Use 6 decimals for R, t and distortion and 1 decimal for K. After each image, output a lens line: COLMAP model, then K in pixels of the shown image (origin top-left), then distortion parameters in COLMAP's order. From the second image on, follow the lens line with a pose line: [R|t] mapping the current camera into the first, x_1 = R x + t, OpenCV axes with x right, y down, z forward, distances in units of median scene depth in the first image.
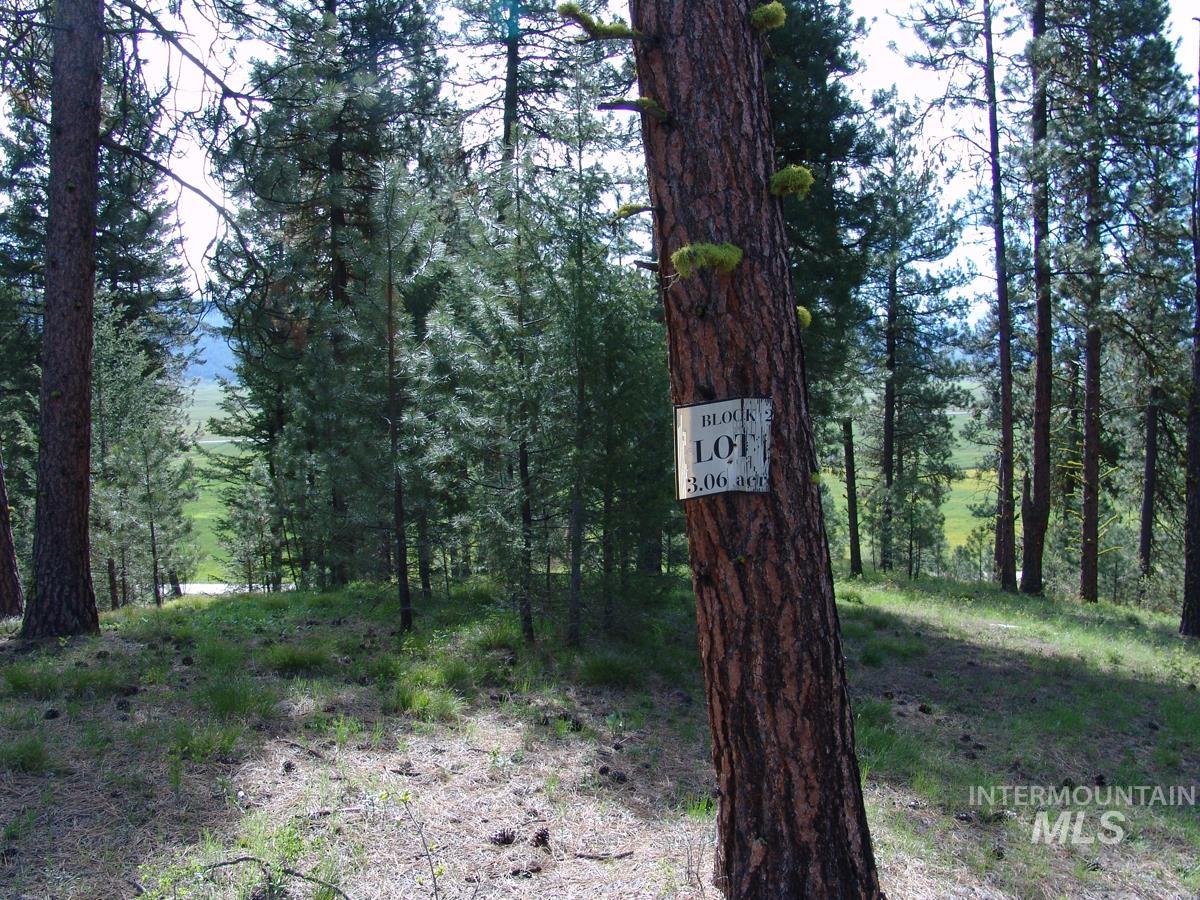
lens RADIAL K [[998.8, 0, 596.6], [0, 998.8, 455.8], [0, 0, 1]] dist [-0.158880, 0.134064]
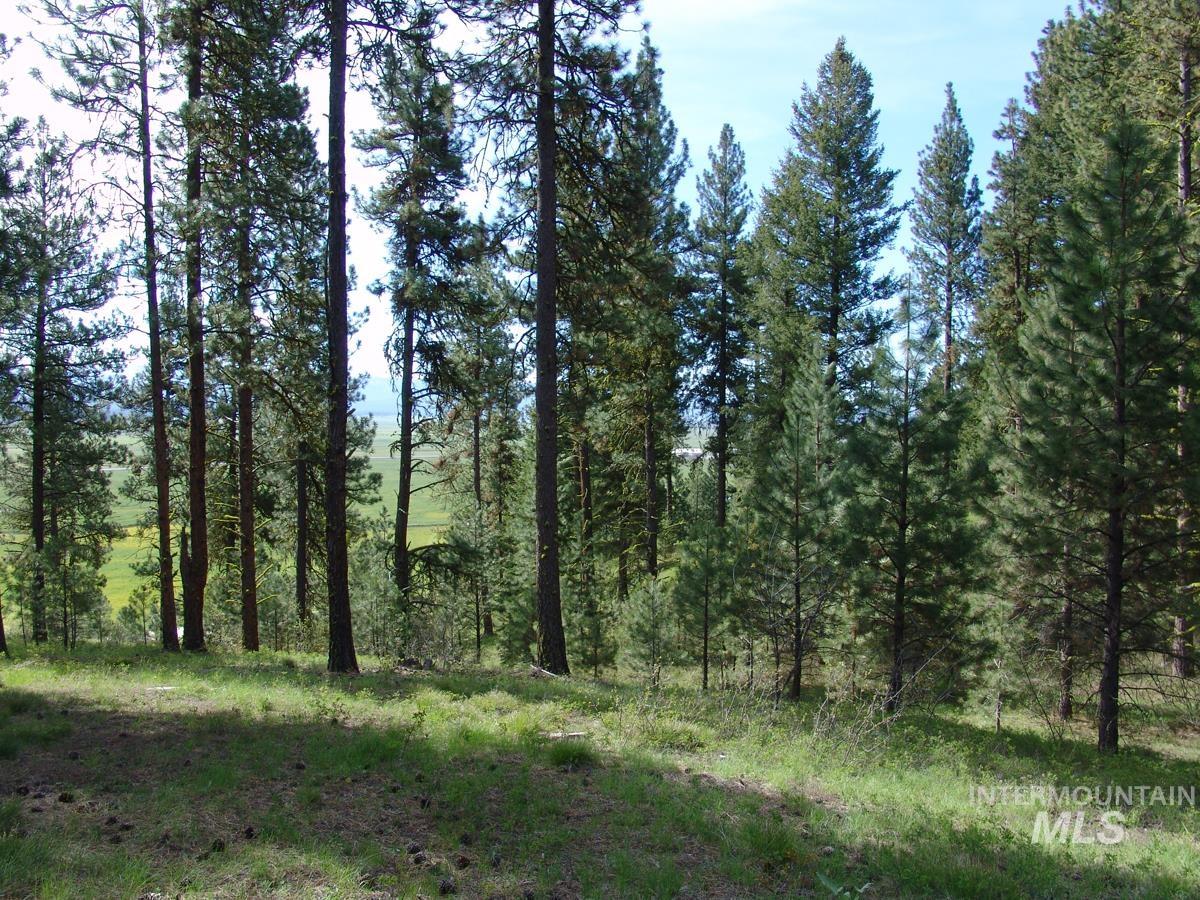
lens RADIAL K [[998.8, 0, 601.2], [0, 998.8, 454.6], [0, 0, 1]] dist [-0.158880, 0.134064]
pose [[0.685566, -0.003471, 0.728002, 0.009463], [0.045414, 0.998245, -0.038007, -0.000892], [-0.726592, 0.059118, 0.684521, 0.002498]]
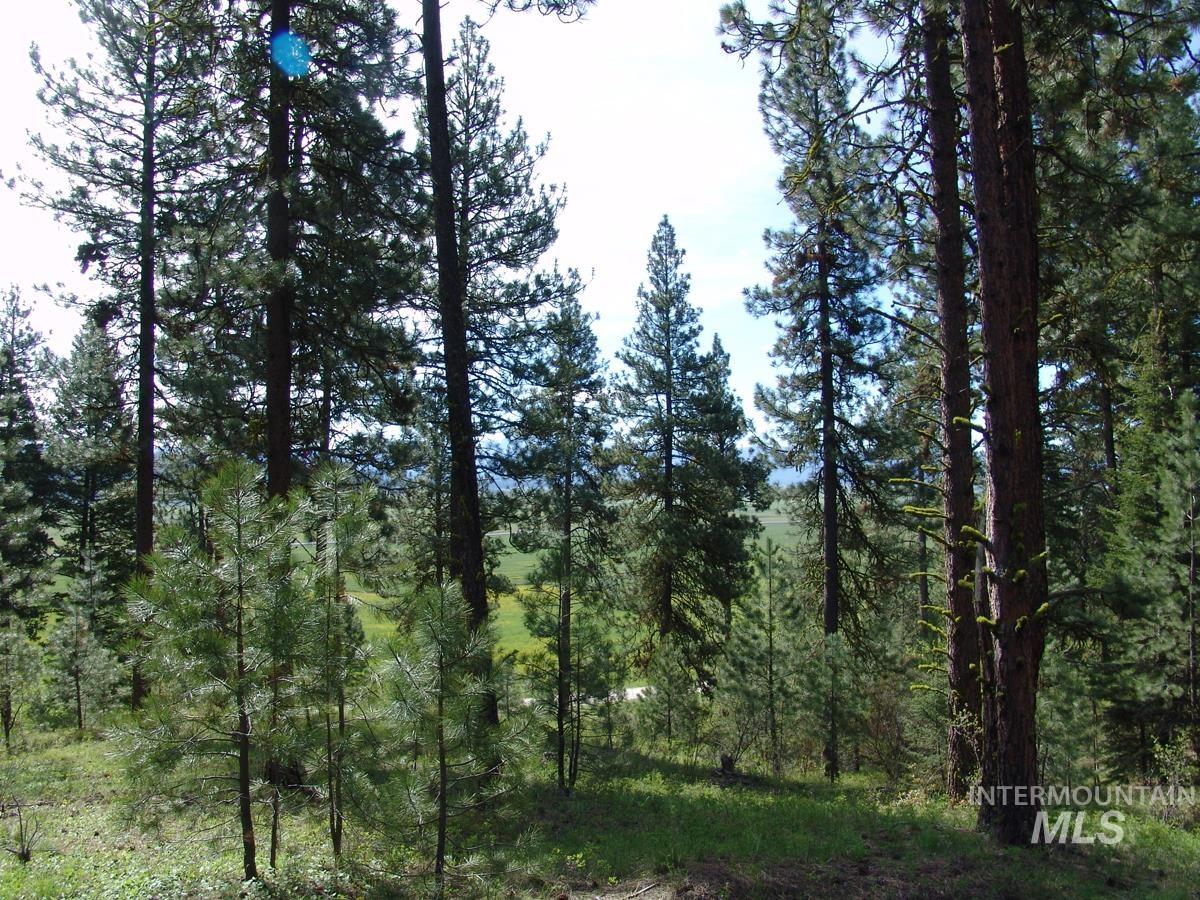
lens RADIAL K [[998.8, 0, 601.9], [0, 998.8, 454.1], [0, 0, 1]] dist [-0.158880, 0.134064]
pose [[0.884843, 0.026077, 0.465158, 0.152730], [0.033571, 0.992268, -0.119489, 0.038803], [-0.464677, 0.121345, 0.877126, 0.756135]]
